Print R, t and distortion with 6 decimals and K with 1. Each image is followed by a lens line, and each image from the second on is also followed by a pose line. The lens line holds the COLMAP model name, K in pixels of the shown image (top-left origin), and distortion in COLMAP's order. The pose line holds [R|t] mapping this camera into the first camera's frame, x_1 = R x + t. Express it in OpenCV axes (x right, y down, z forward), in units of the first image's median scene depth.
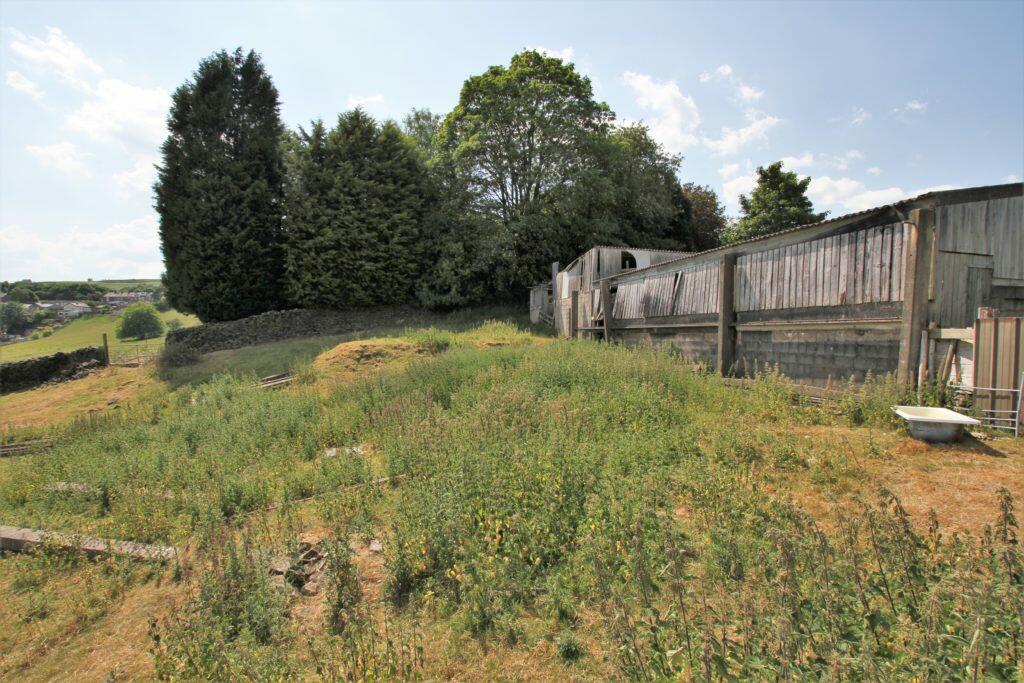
lens RADIAL K [[465.6, 0, 495.5], [0, 465.6, 354.4], [0, 0, 1]] dist [-0.025637, 0.000720]
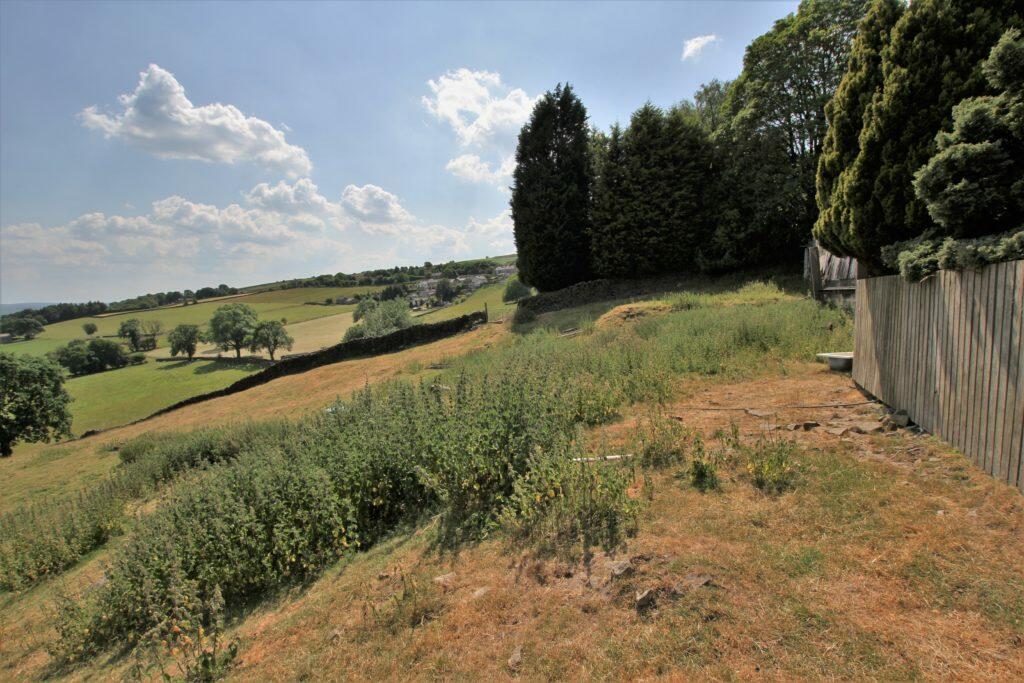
lens RADIAL K [[477.4, 0, 510.3], [0, 477.4, 345.5], [0, 0, 1]] dist [-0.025443, 0.004688]
pose [[0.774922, 0.030484, -0.631321, 0.230406], [0.014906, 0.997677, 0.066470, -0.005072], [0.631881, -0.060920, 0.772668, -0.208402]]
